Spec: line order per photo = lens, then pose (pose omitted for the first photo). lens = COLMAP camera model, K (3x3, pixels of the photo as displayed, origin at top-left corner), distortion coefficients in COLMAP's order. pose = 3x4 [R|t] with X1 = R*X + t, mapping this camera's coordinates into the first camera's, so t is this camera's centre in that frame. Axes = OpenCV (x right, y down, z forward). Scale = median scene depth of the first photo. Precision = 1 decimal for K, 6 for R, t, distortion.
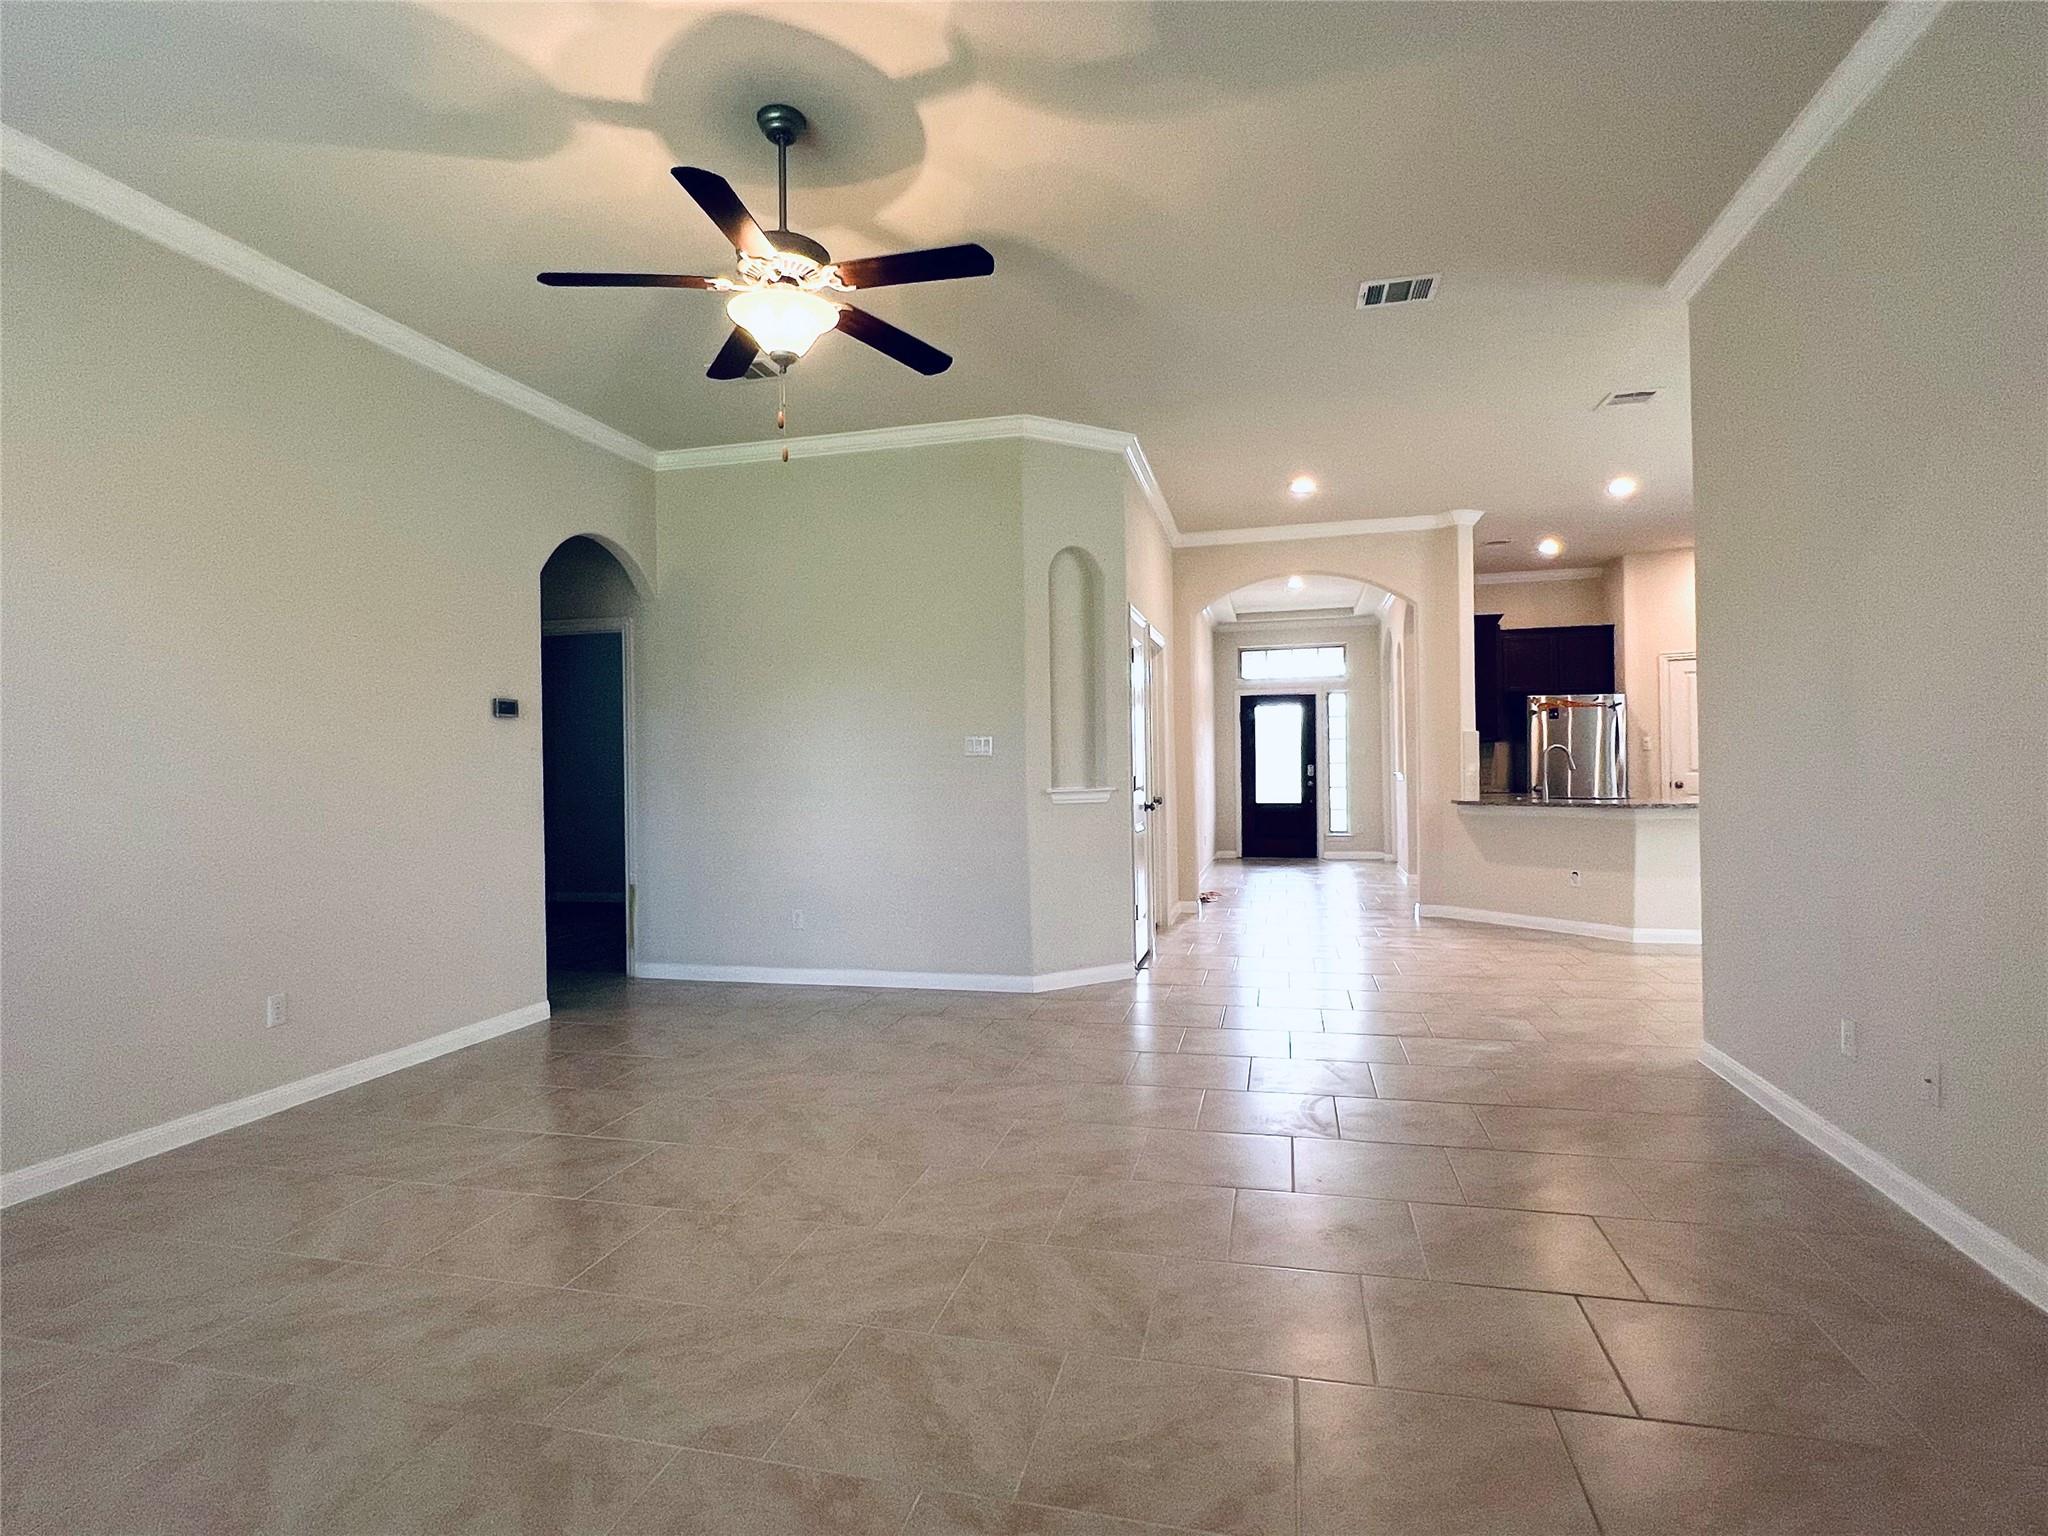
lens RADIAL K [[1050.7, 0, 1012.1], [0, 1050.7, 761.5], [0, 0, 1]] dist [-0.004372, 0.002273]
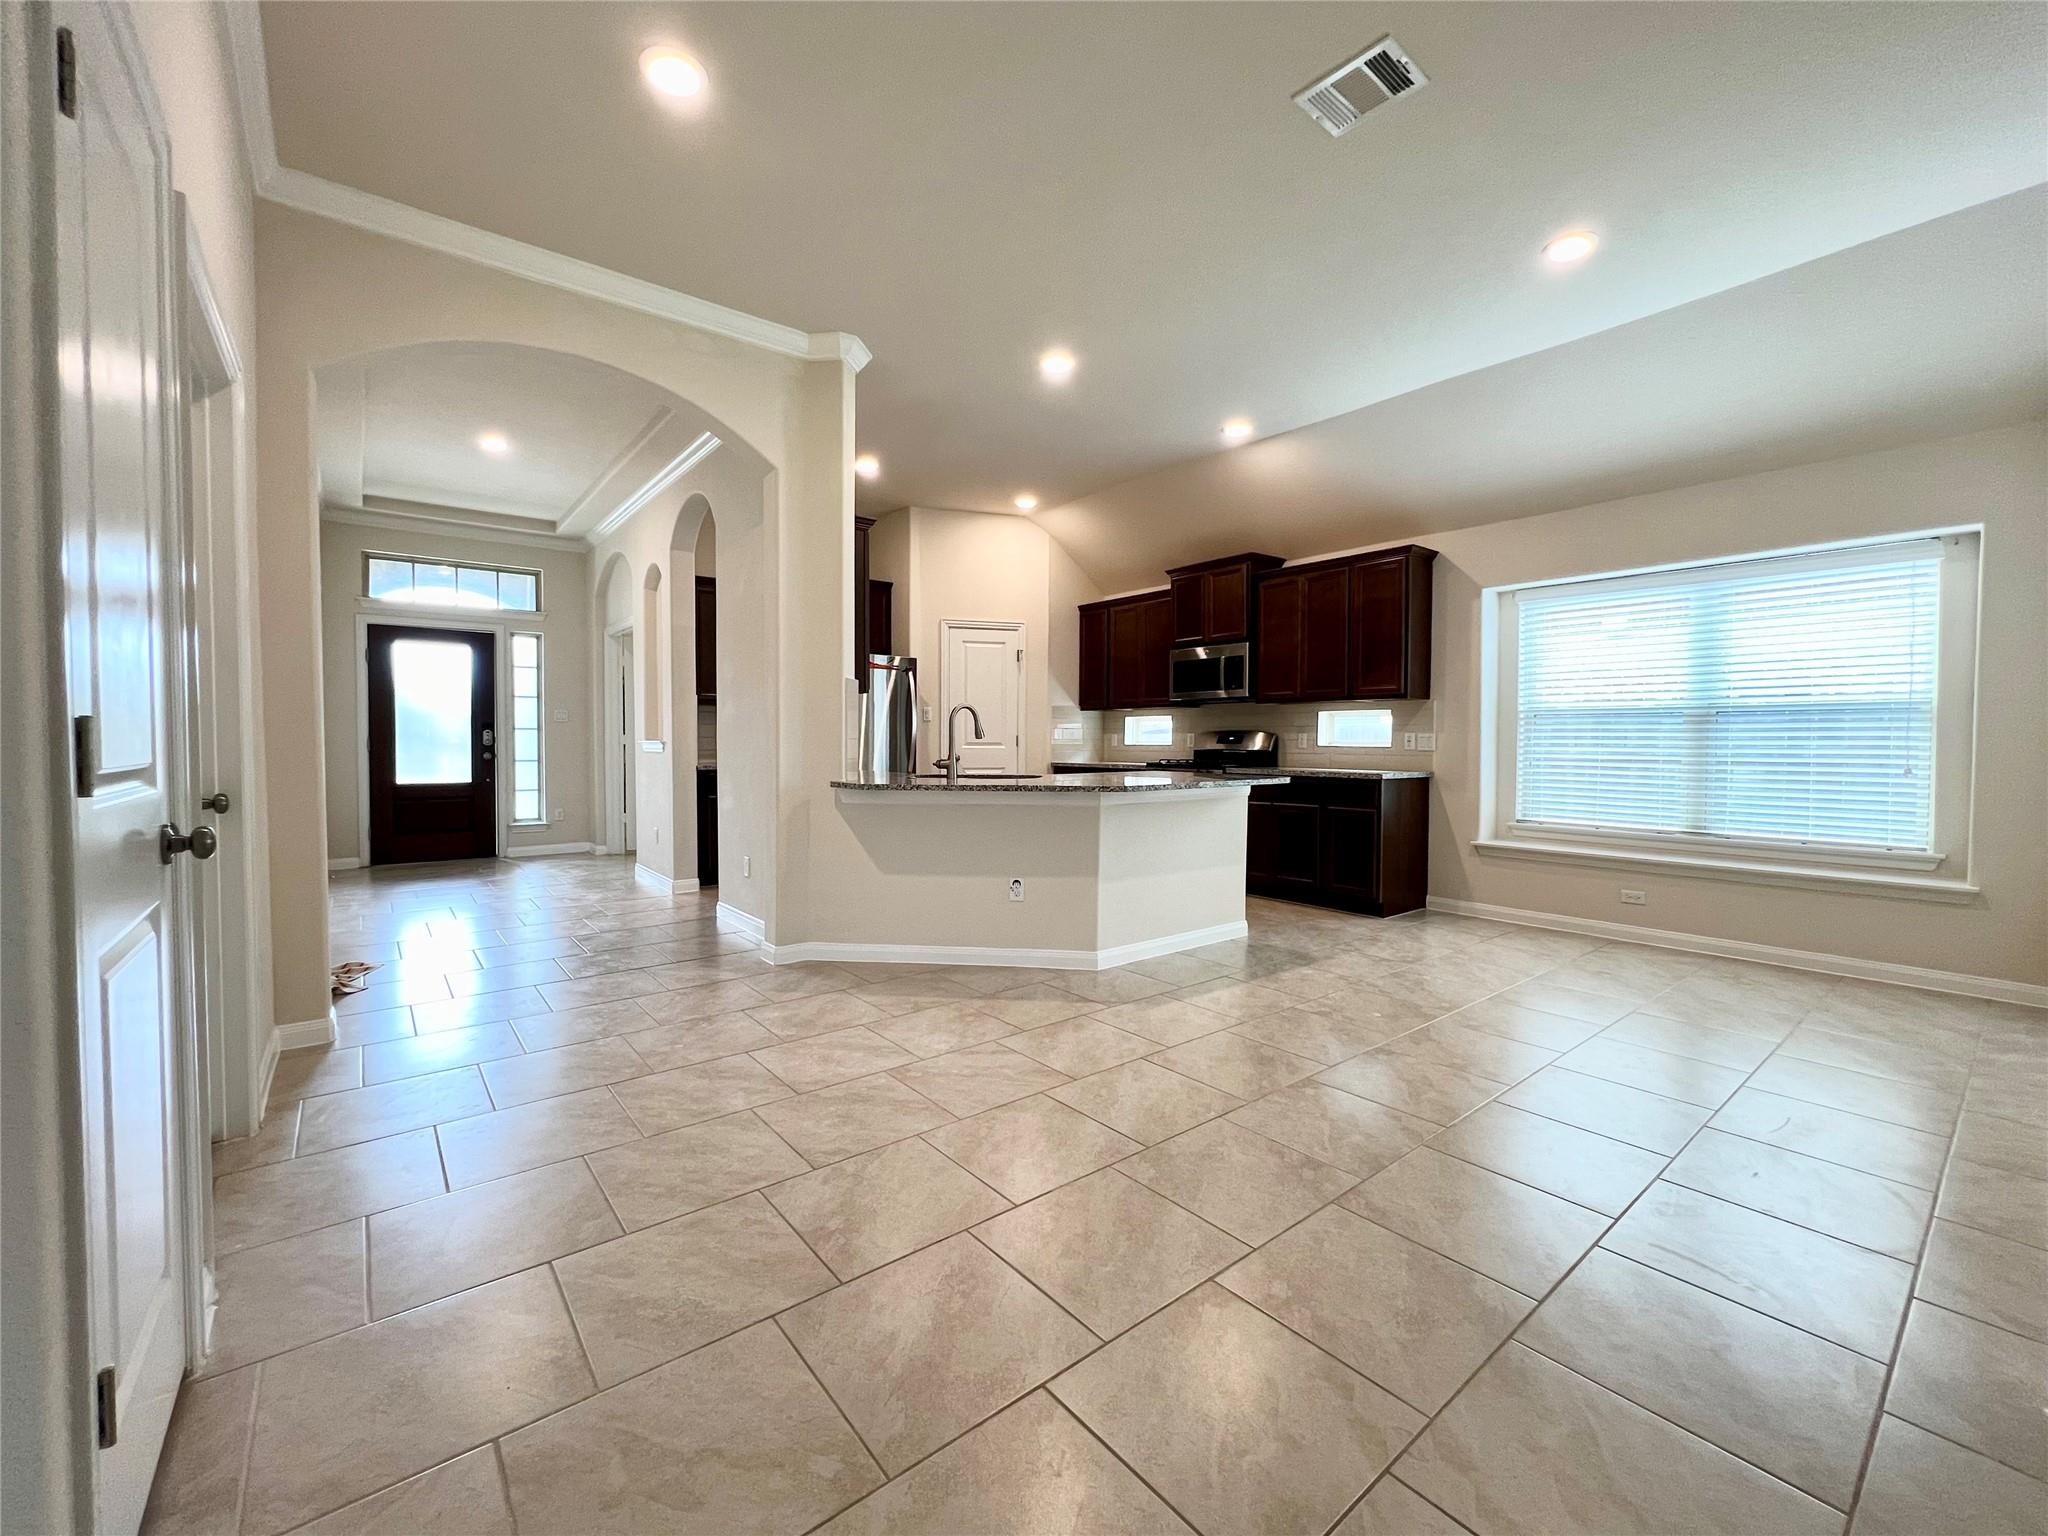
lens RADIAL K [[834.4, 0, 1019.3], [0, 834.4, 762.7], [0, 0, 1]] dist [-0.002907, 0.001836]
pose [[0.601909, -0.004853, 0.798550, 0.059480], [-0.018460, 0.999630, 0.019990, 0.009774], [-0.798351, -0.026773, 0.601597, 0.470313]]
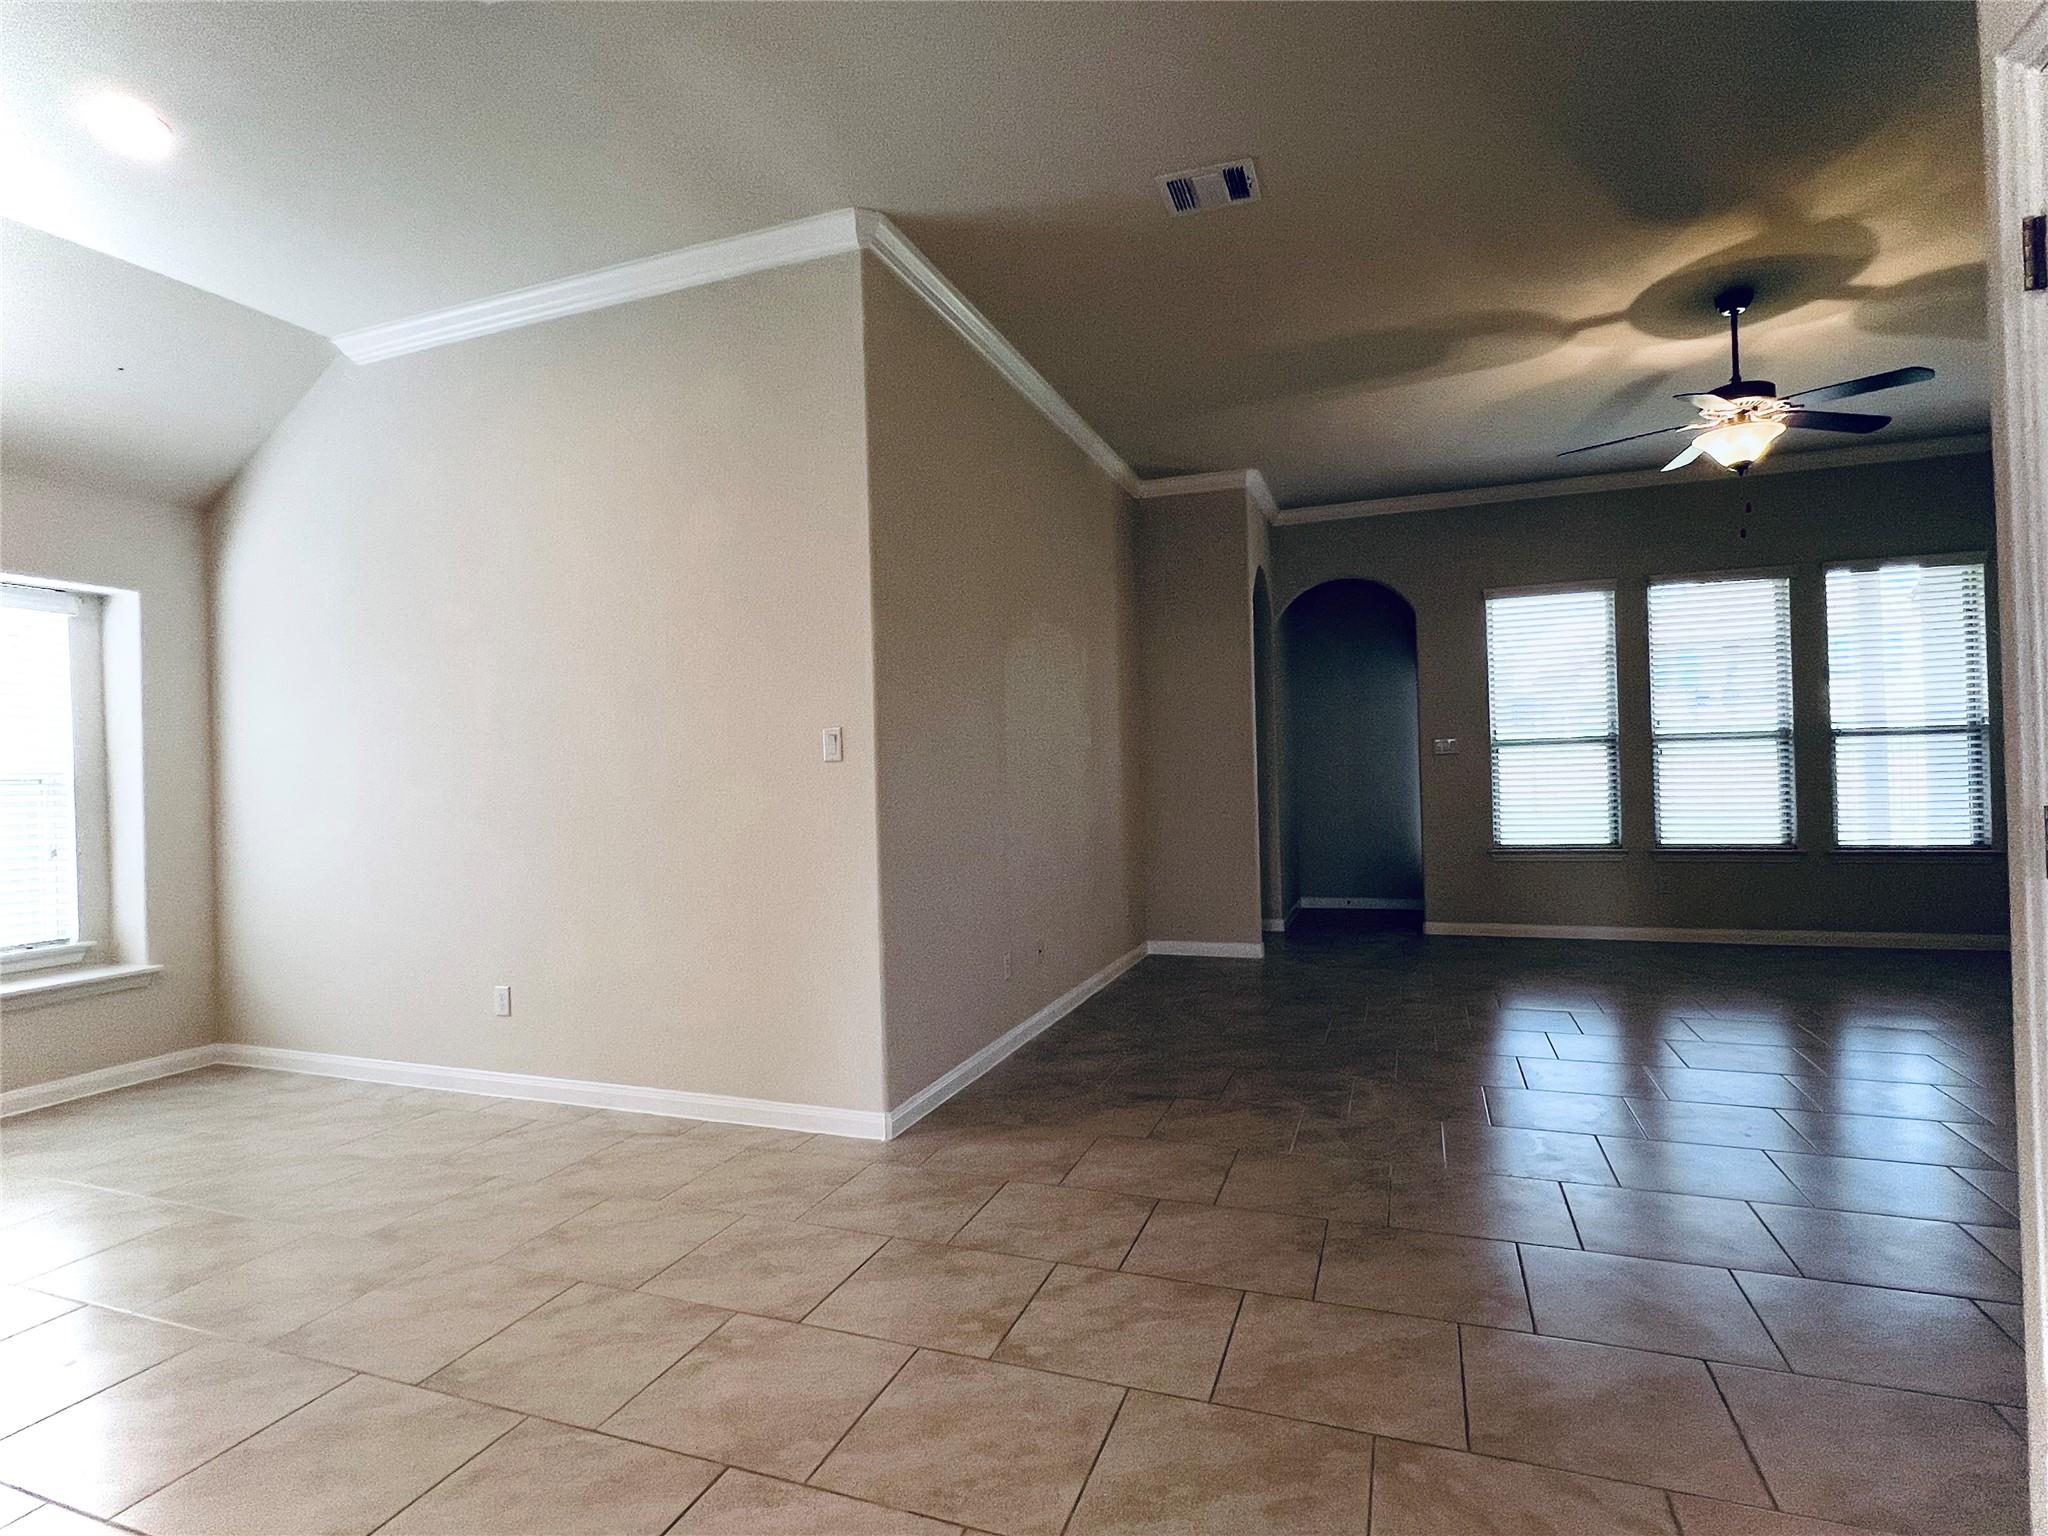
lens RADIAL K [[1050.7, 0, 1011.9], [0, 1050.7, 761.2], [0, 0, 1]] dist [-0.004372, 0.002273]
pose [[-0.992540, 0.042657, 0.114212, 0.185415], [0.041067, 0.999024, -0.016243, -0.000525], [-0.114793, -0.011431, -0.993324, 0.754812]]
